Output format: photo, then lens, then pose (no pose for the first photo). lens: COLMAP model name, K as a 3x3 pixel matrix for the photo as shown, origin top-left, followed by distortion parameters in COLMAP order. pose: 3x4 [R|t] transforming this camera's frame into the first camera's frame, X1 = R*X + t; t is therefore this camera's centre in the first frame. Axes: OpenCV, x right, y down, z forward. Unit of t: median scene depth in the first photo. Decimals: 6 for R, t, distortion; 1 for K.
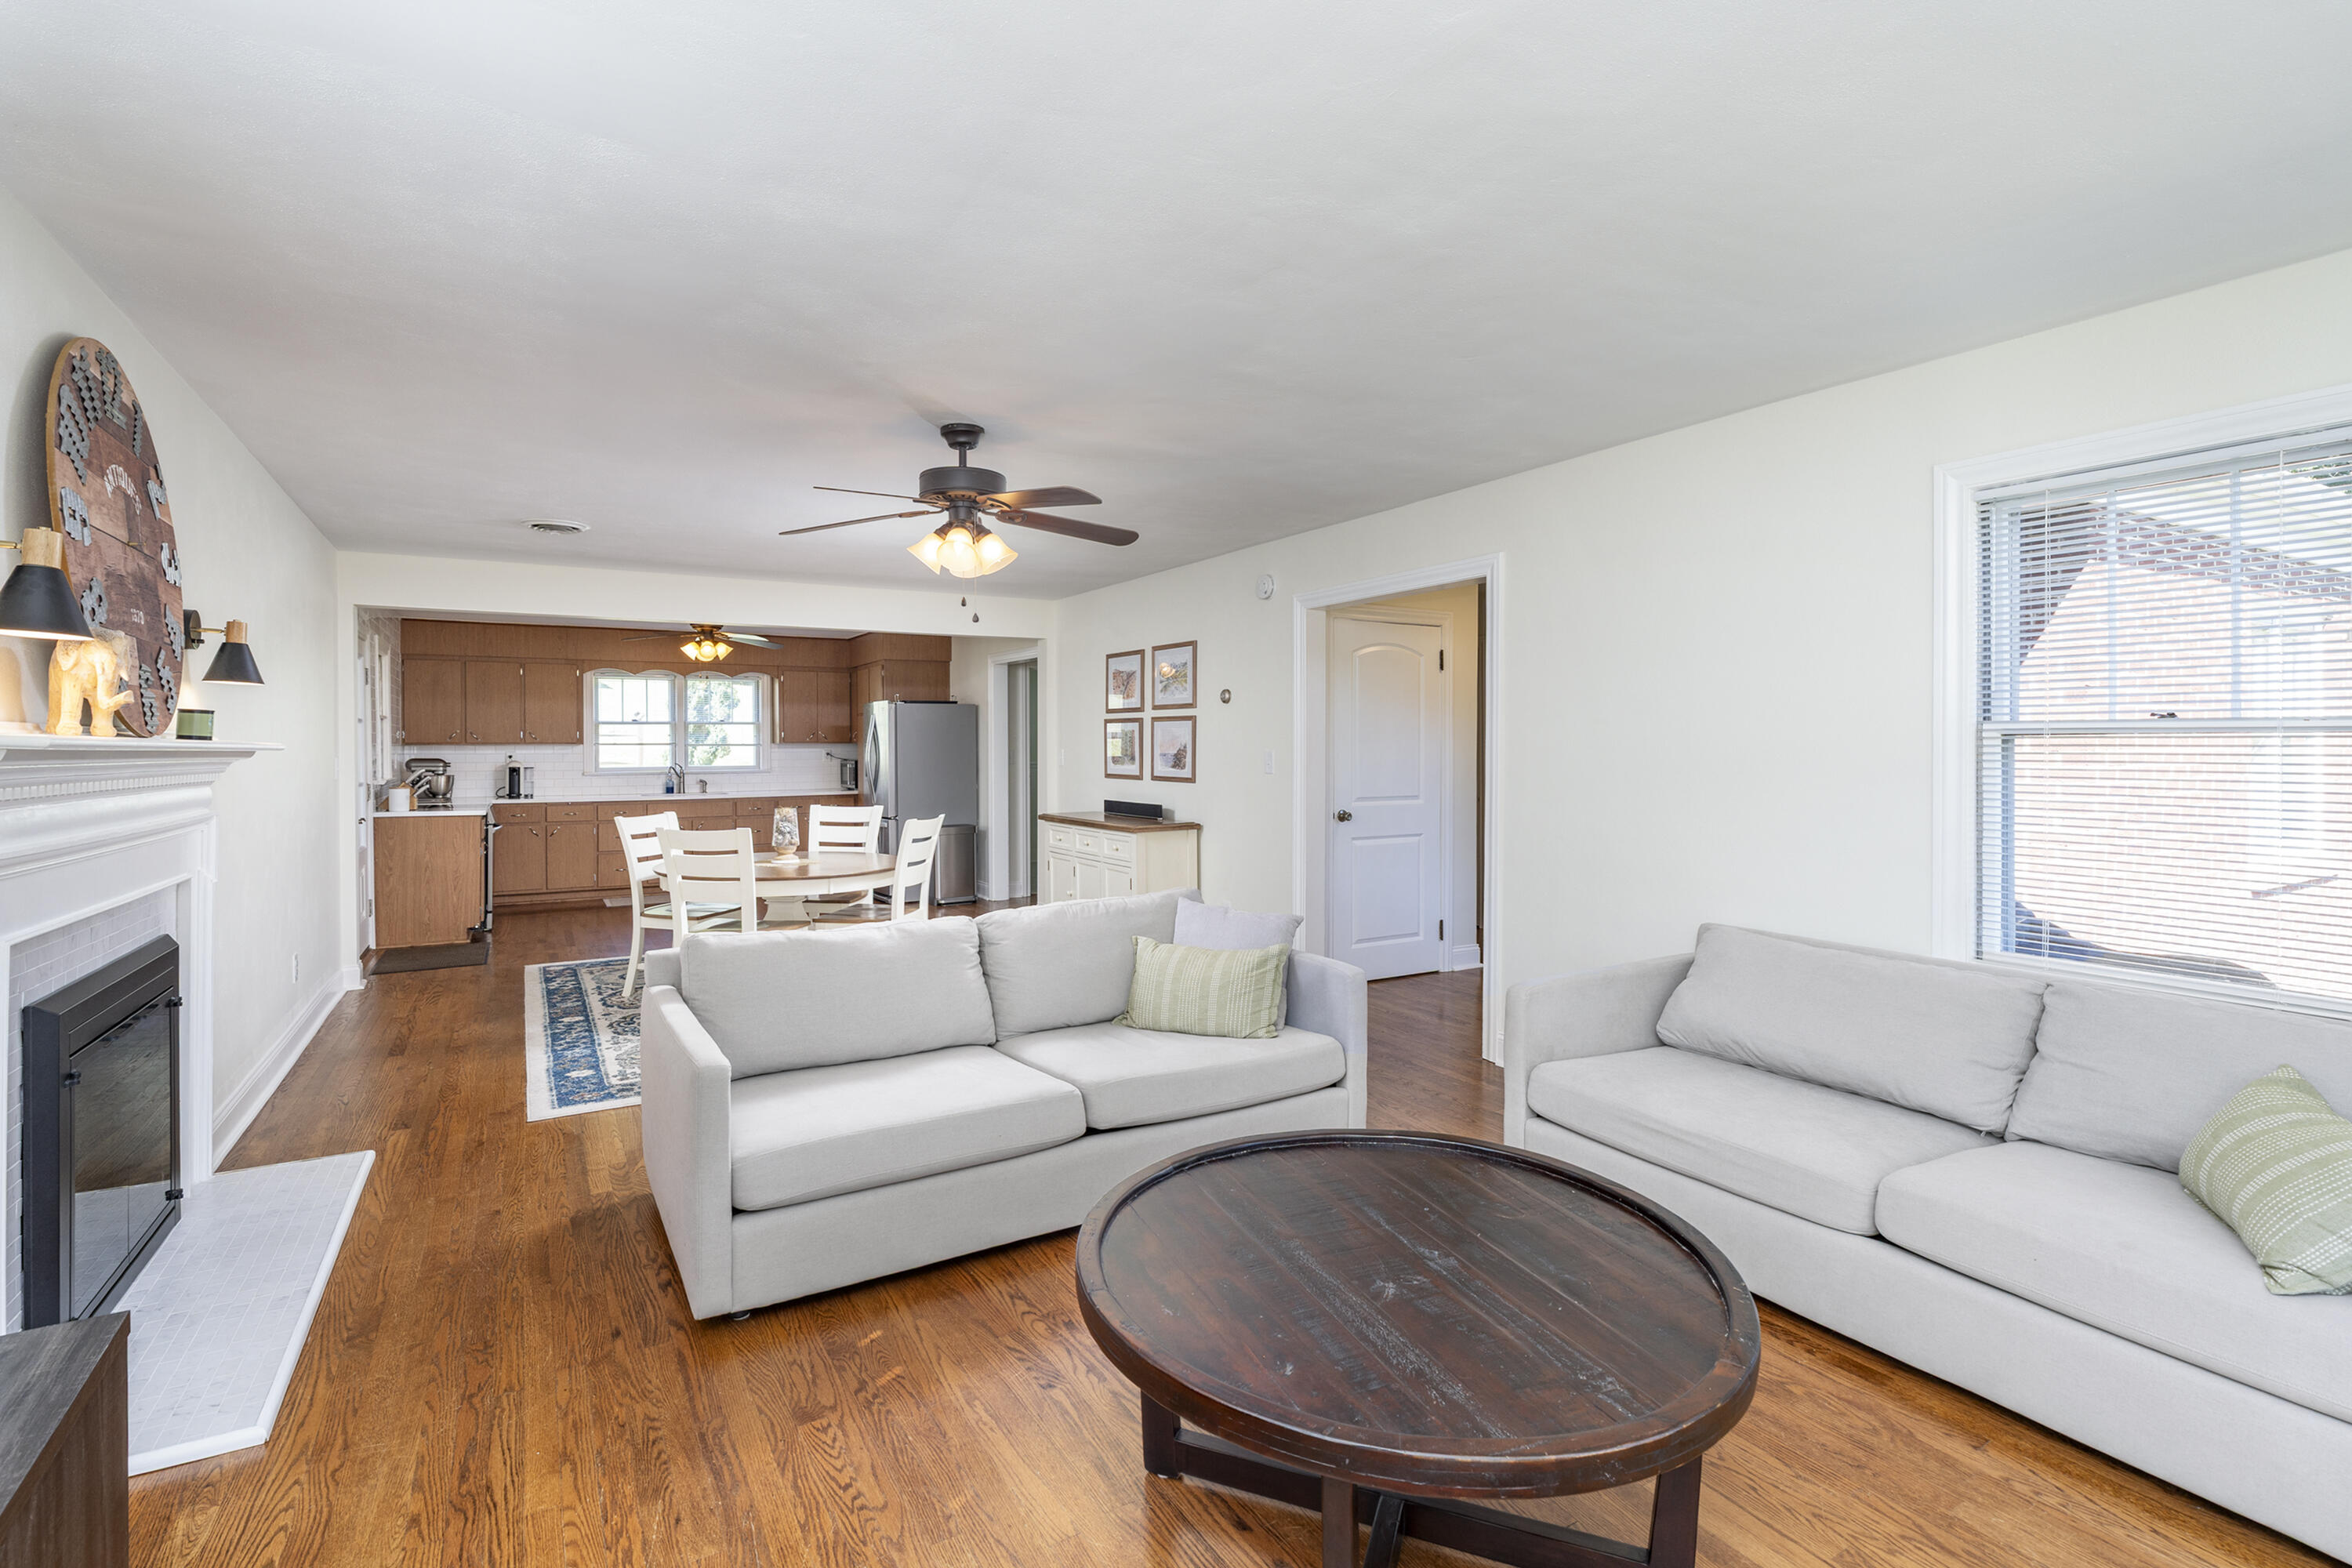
lens RADIAL K [[1082.0, 0, 1157.1], [0, 1082.0, 742.4], [0, 0, 1]] dist [-0.001208, 0.000483]
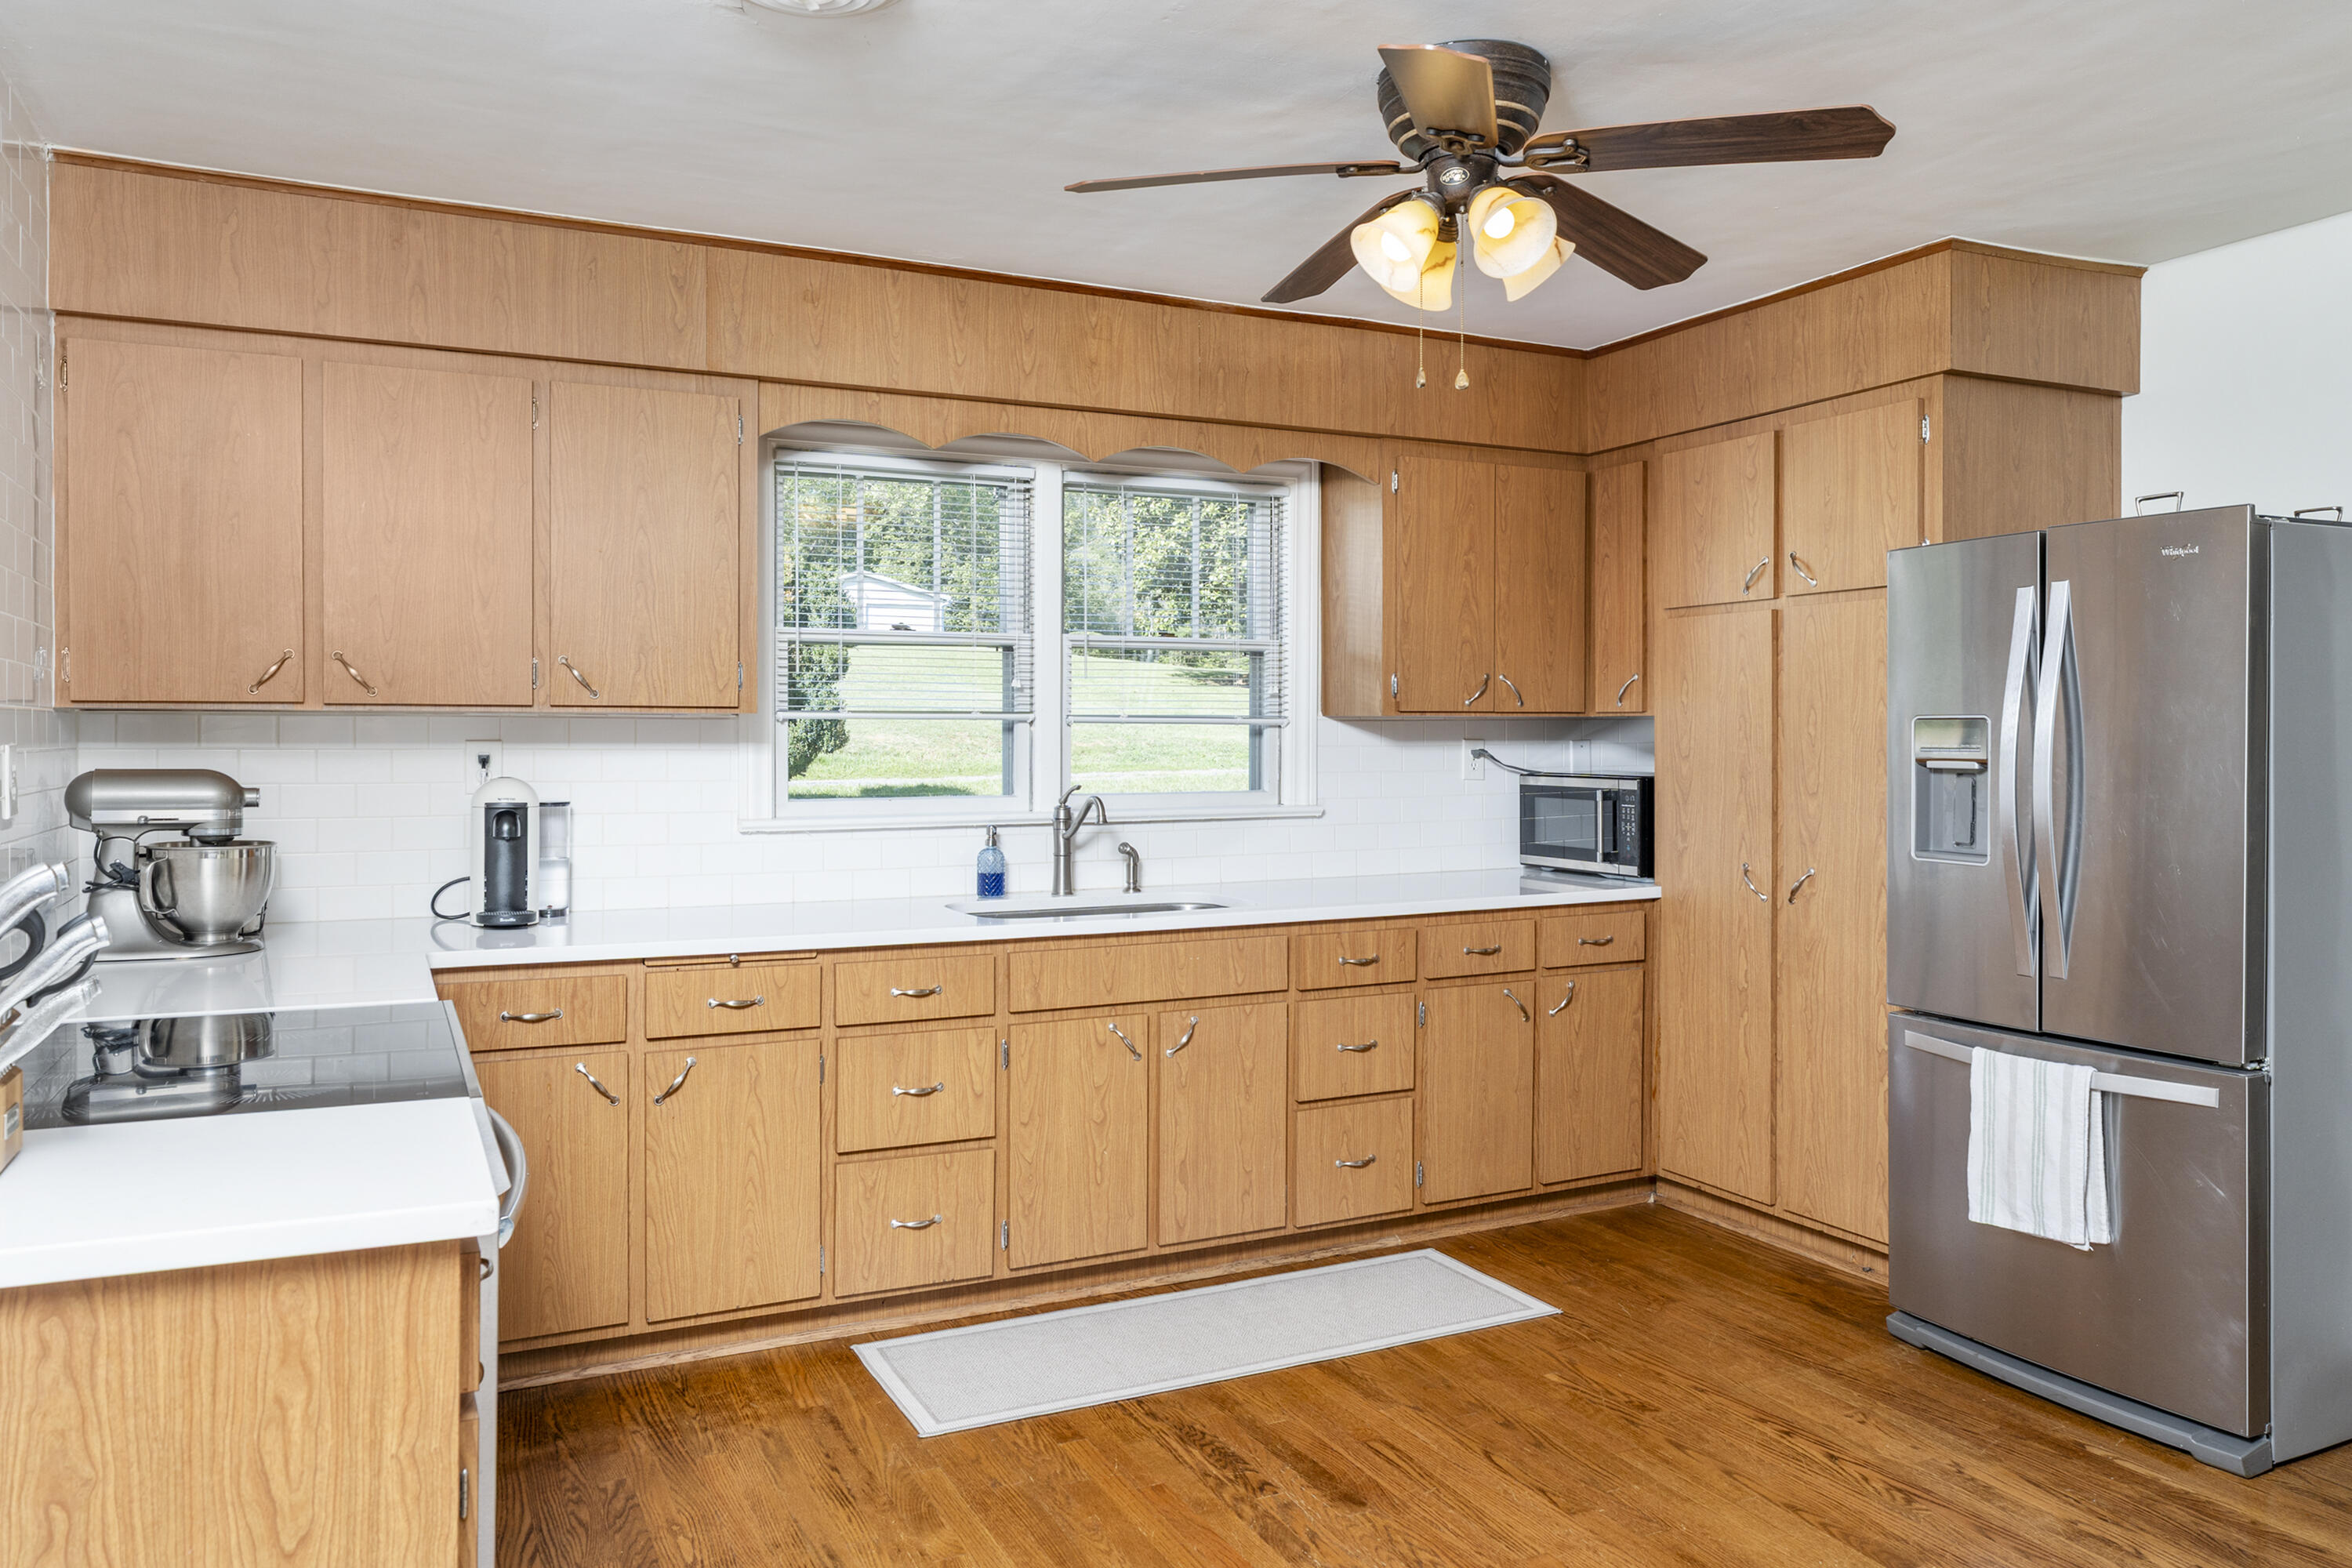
lens RADIAL K [[1622.1, 0, 1168.6], [0, 1622.1, 746.0], [0, 0, 1]] dist [0.001157, -0.002890]
pose [[0.996443, 0.007118, -0.083973, -0.580347], [-0.006549, 0.999954, 0.007058, 0.008716], [0.084020, -0.006483, 0.996443, 0.904793]]
